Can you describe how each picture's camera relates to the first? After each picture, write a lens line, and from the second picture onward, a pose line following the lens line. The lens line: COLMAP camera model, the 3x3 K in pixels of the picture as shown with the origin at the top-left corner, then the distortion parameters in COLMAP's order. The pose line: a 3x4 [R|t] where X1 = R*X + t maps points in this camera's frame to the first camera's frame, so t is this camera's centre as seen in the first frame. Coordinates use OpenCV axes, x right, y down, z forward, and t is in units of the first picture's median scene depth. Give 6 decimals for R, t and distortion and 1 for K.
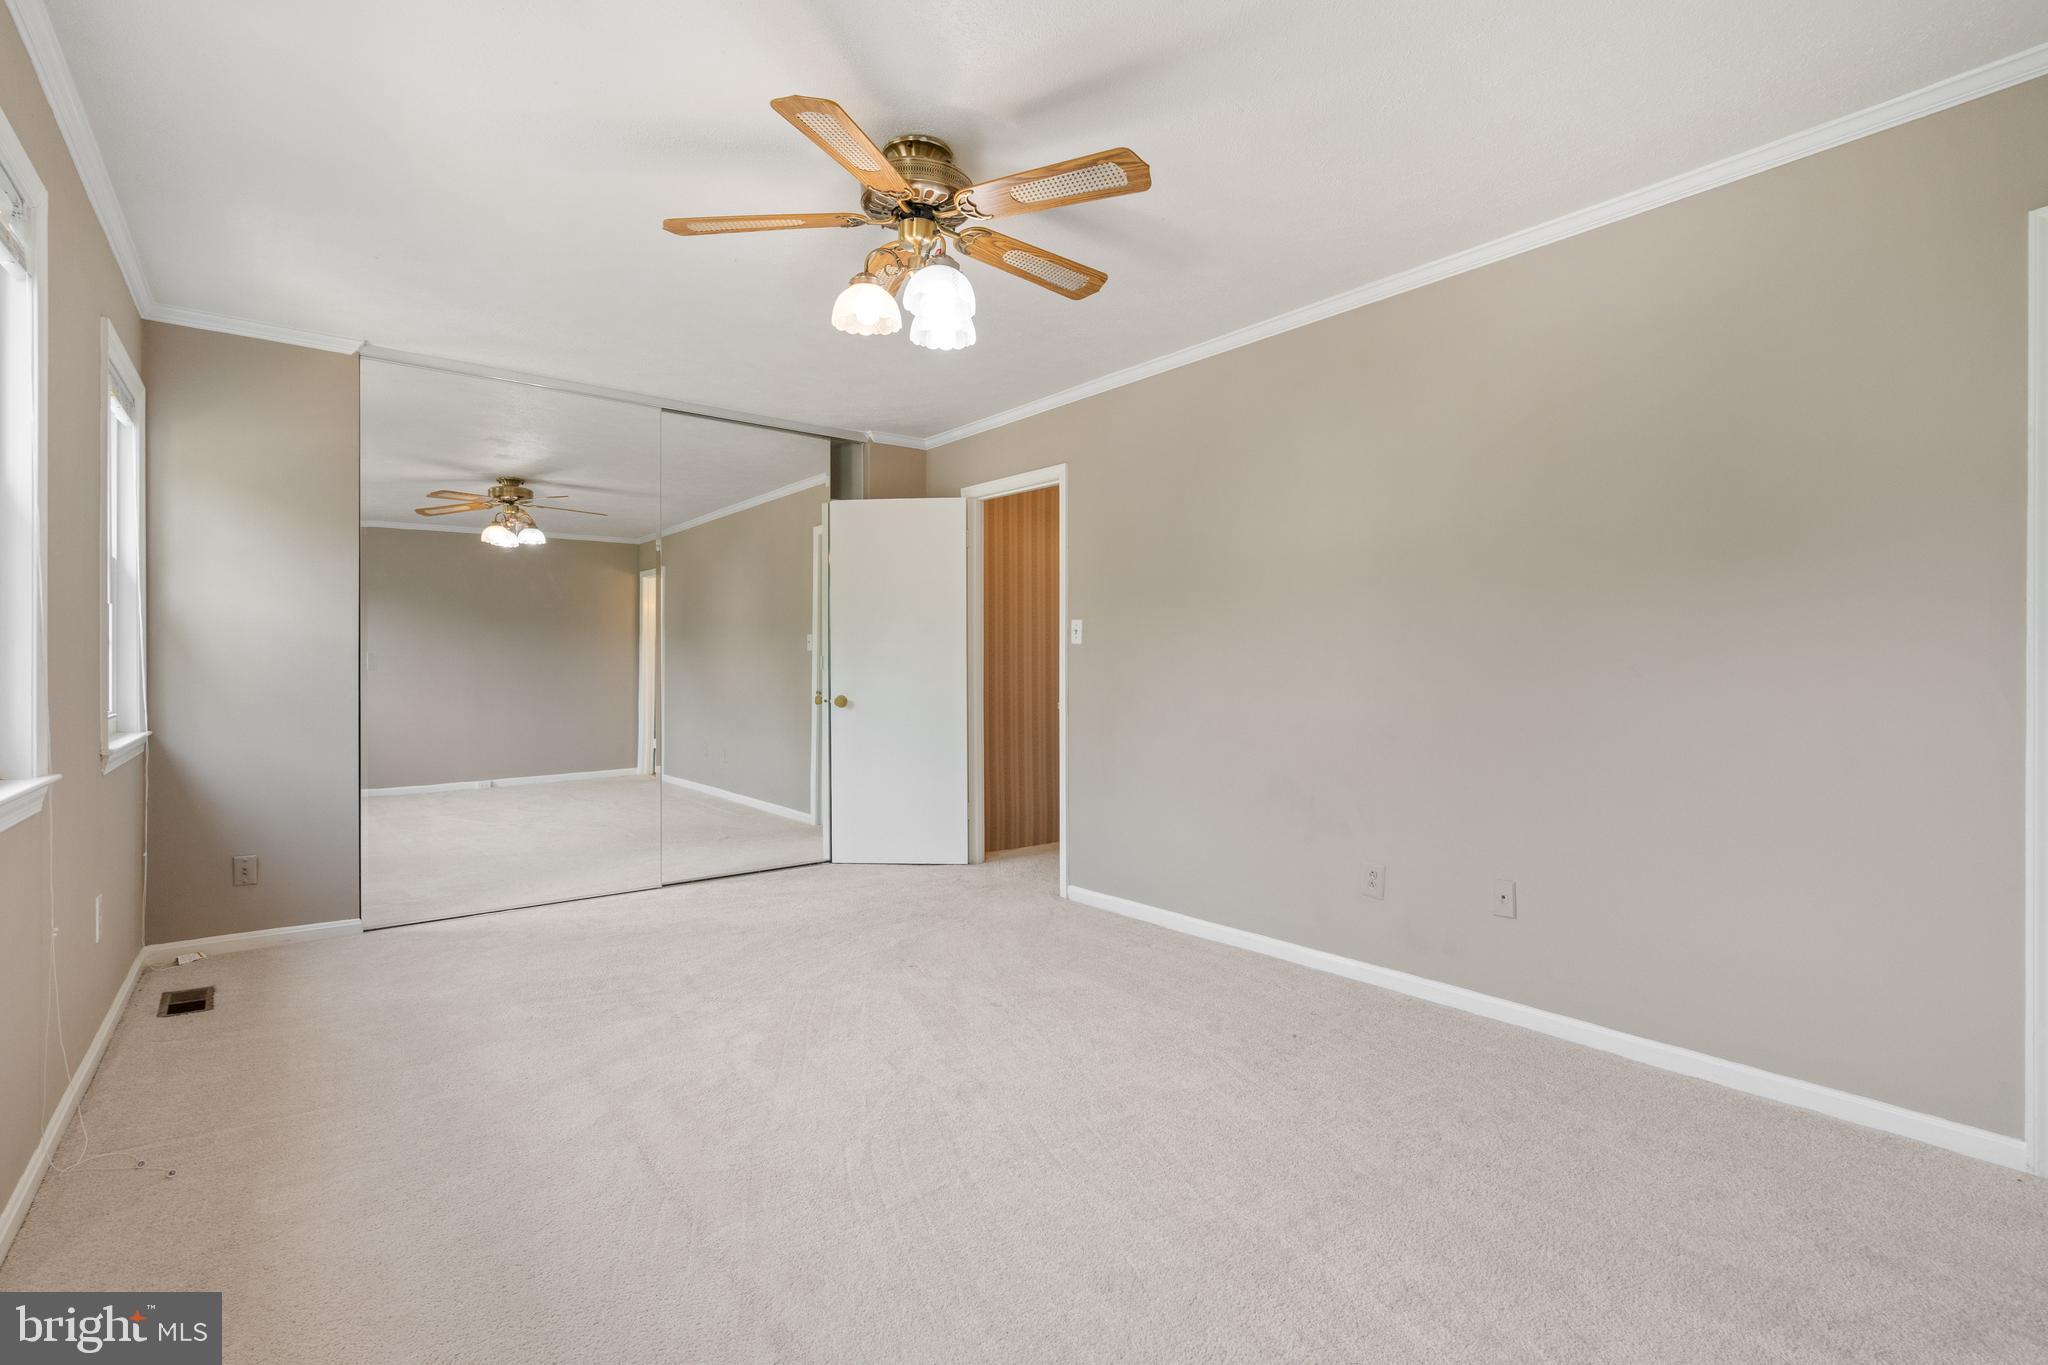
lens RADIAL K [[932.0, 0, 998.0], [0, 932.0, 676.9], [0, 0, 1]] dist [-0.000742, 0.003039]
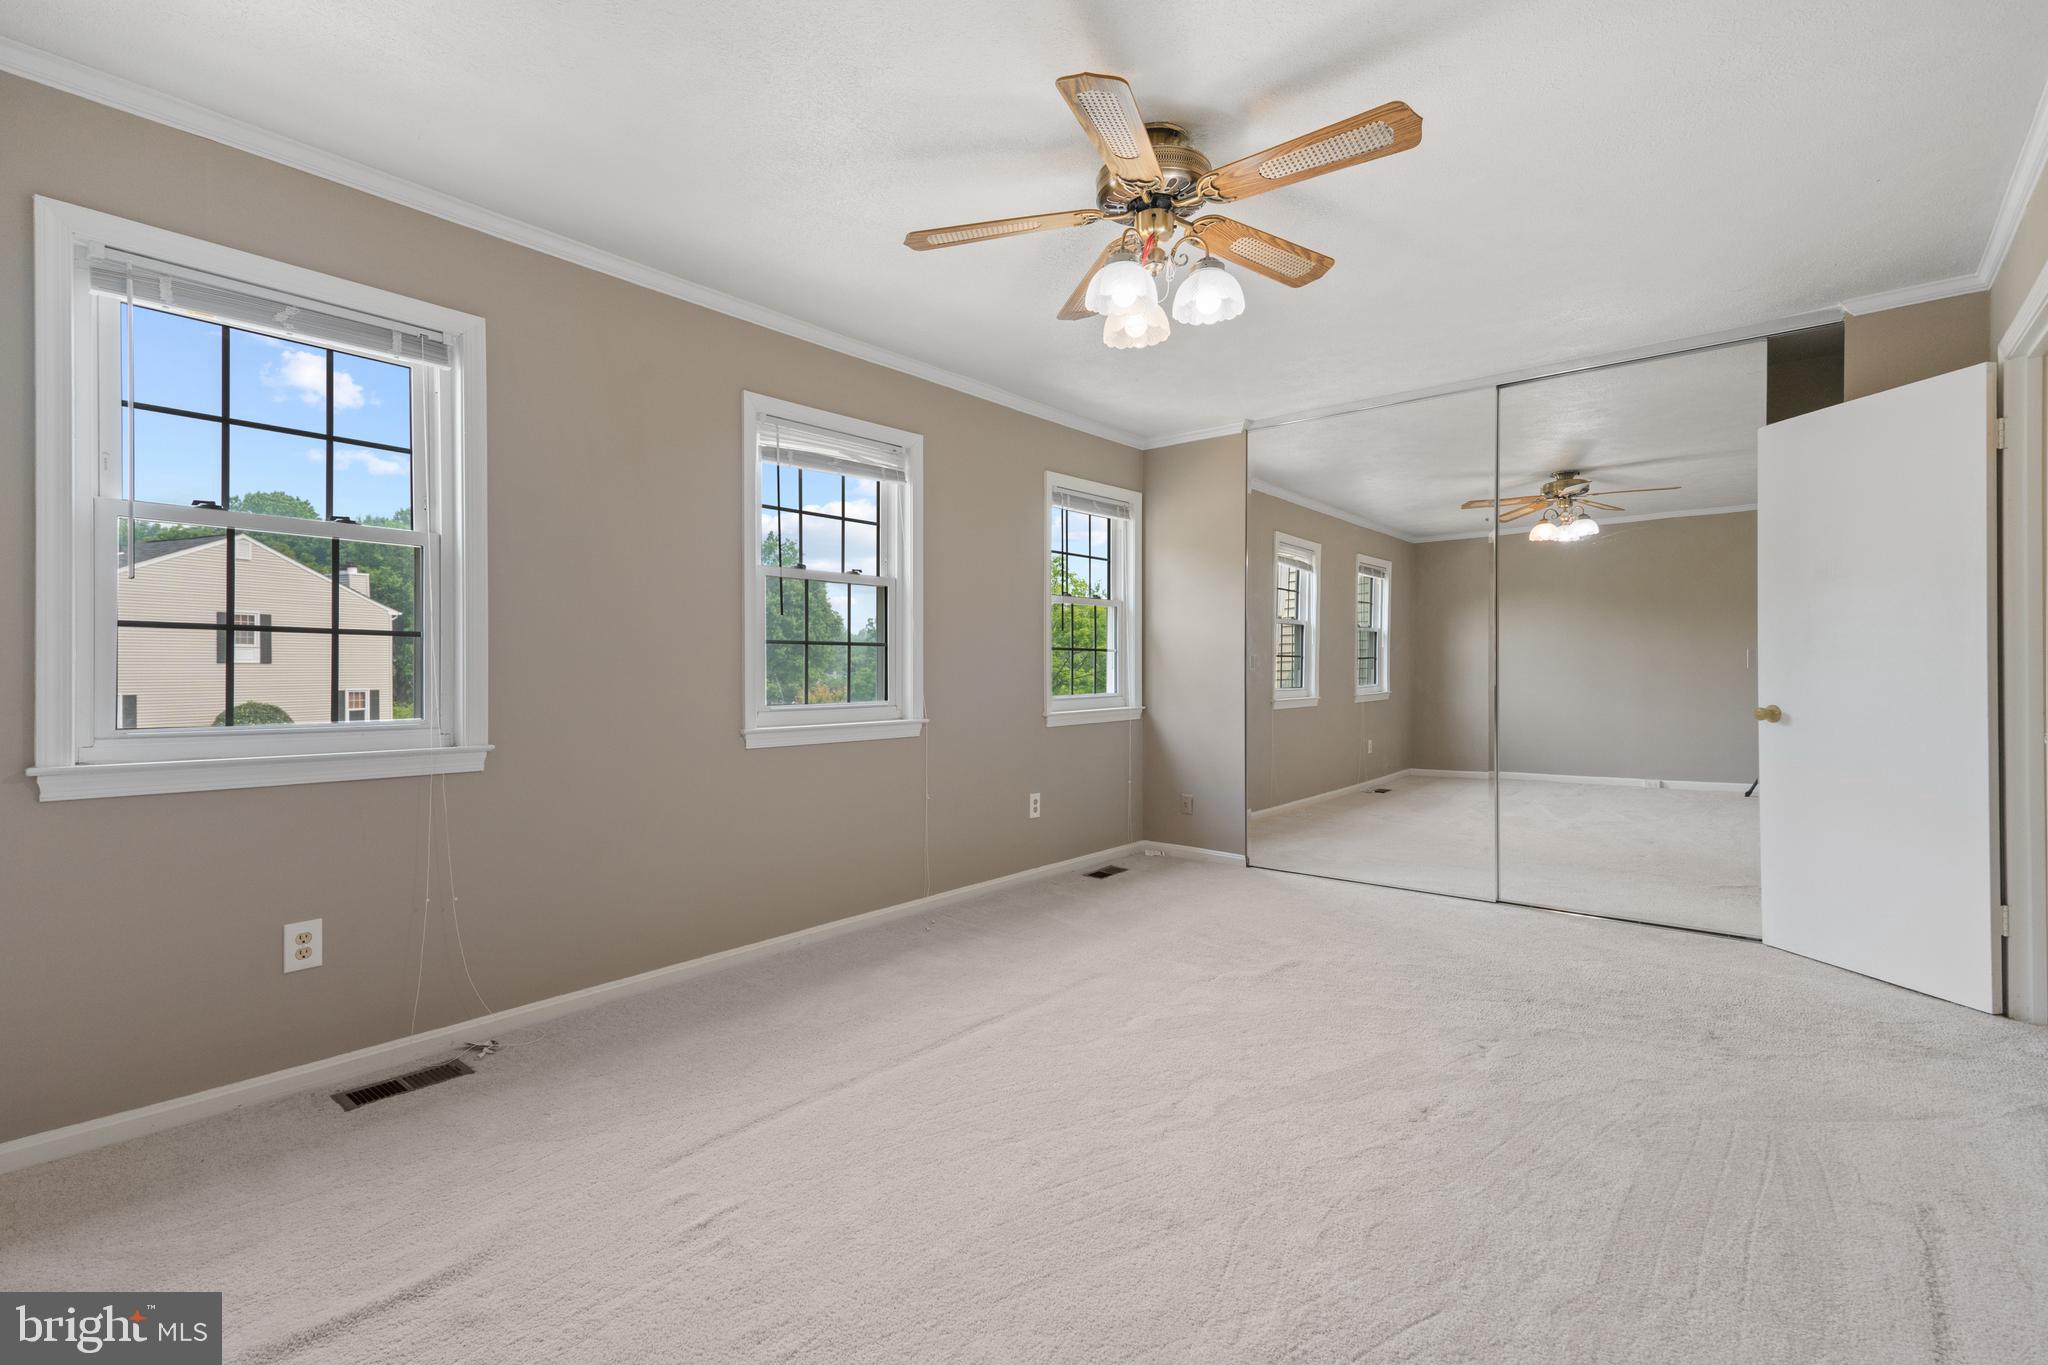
lens RADIAL K [[932.0, 0, 1027.0], [0, 932.0, 686.1], [0, 0, 1]] dist [-0.000742, 0.003039]
pose [[0.189175, 0.018276, -0.981773, 0.441672], [-0.005376, 0.999831, 0.017576, -0.003742], [0.981929, 0.001953, 0.189242, 0.349748]]
